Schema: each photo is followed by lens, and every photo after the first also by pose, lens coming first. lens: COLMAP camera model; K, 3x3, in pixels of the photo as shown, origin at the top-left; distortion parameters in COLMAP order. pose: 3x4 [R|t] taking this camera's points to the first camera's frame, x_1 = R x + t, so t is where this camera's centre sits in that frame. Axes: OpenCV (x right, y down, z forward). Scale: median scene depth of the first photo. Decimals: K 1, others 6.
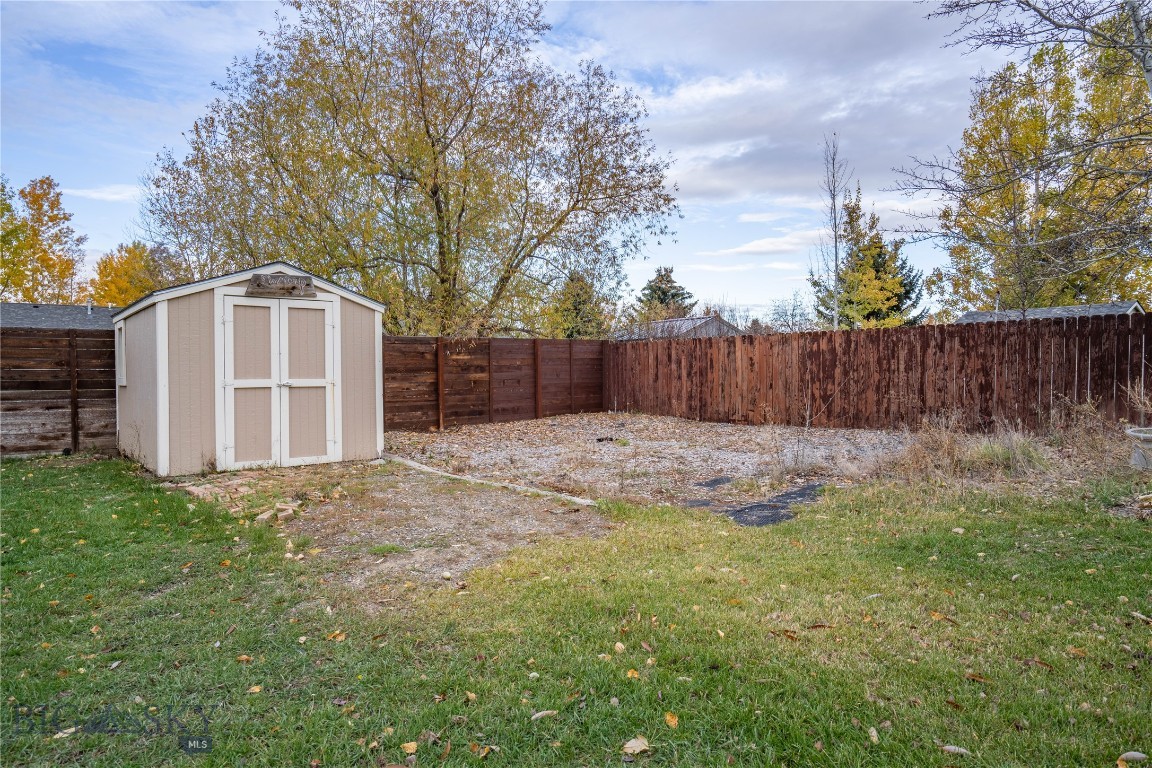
lens RADIAL K [[683.3, 0, 576.0], [0, 683.3, 384.0], [0, 0, 1]] dist [-0.002633, 0.001898]
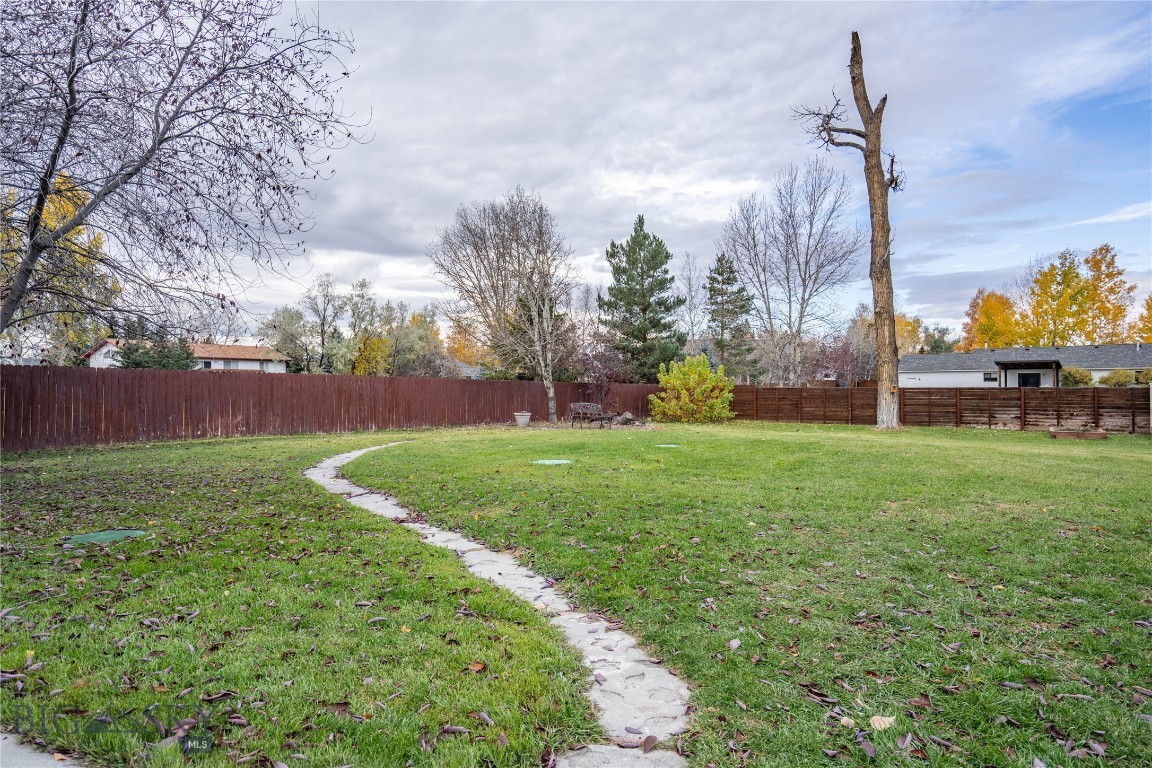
lens RADIAL K [[683.3, 0, 576.0], [0, 683.3, 384.0], [0, 0, 1]] dist [-0.002633, 0.001898]
pose [[0.261313, -0.004689, -0.965243, 0.207789], [-0.022452, 0.999688, -0.010935, -0.002471], [0.964993, 0.024529, 0.261126, -0.294182]]
